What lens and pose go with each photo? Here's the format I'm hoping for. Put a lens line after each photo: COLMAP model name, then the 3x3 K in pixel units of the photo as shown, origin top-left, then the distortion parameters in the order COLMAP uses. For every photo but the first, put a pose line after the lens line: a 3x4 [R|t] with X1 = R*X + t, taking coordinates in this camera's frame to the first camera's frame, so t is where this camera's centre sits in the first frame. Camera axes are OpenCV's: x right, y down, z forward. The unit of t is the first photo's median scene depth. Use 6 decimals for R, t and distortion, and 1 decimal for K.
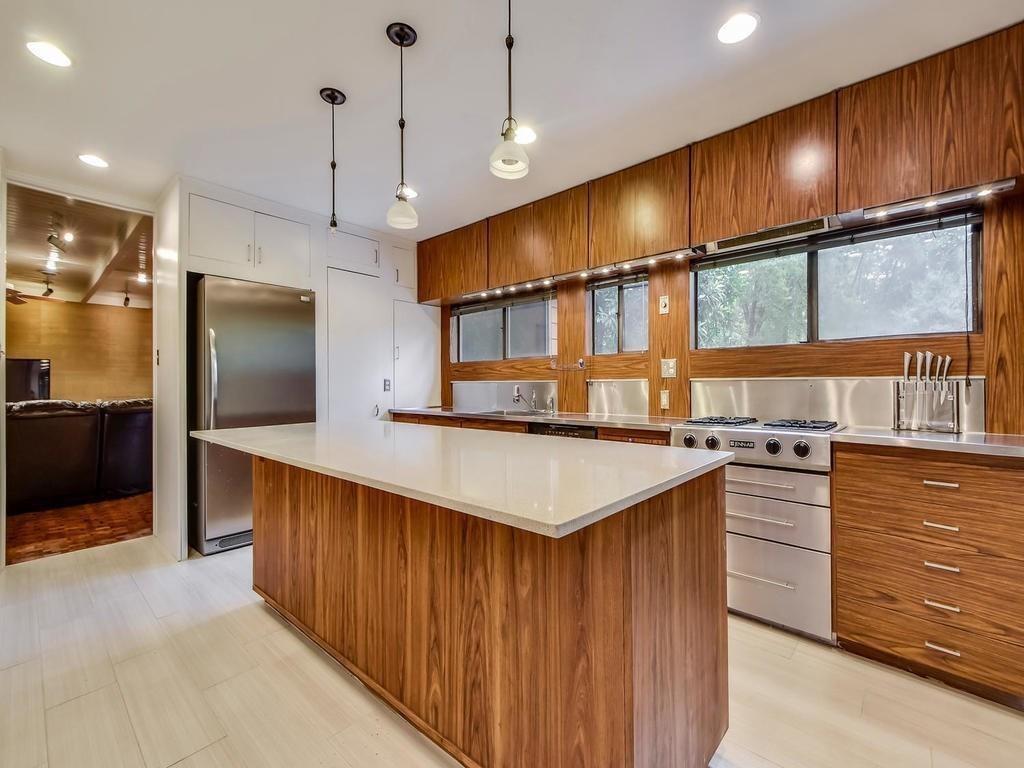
lens RADIAL K [[440.3, 0, 516.2], [0, 440.3, 382.6], [0, 0, 1]] dist [0.000769, 0.000172]
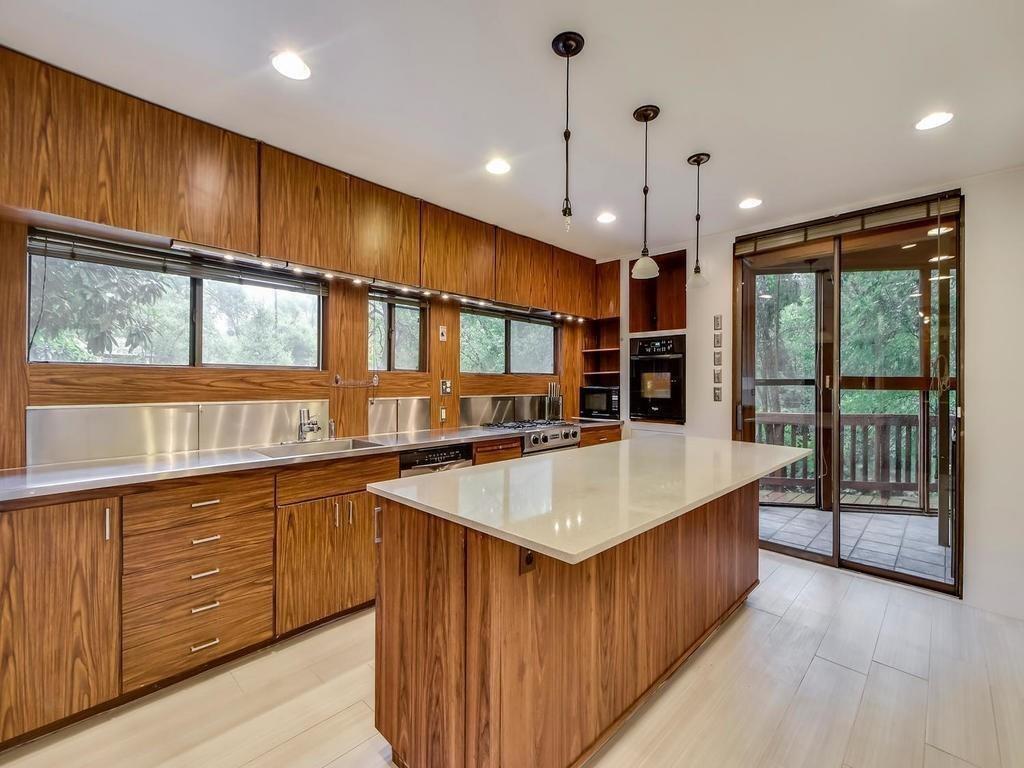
lens RADIAL K [[440.3, 0, 516.2], [0, 440.3, 382.6], [0, 0, 1]] dist [0.000769, 0.000172]
pose [[0.073811, 0.039499, 0.996490, -0.792787], [0.022926, 0.998884, -0.041292, 0.006241], [-0.997009, 0.025893, 0.072824, 0.701639]]
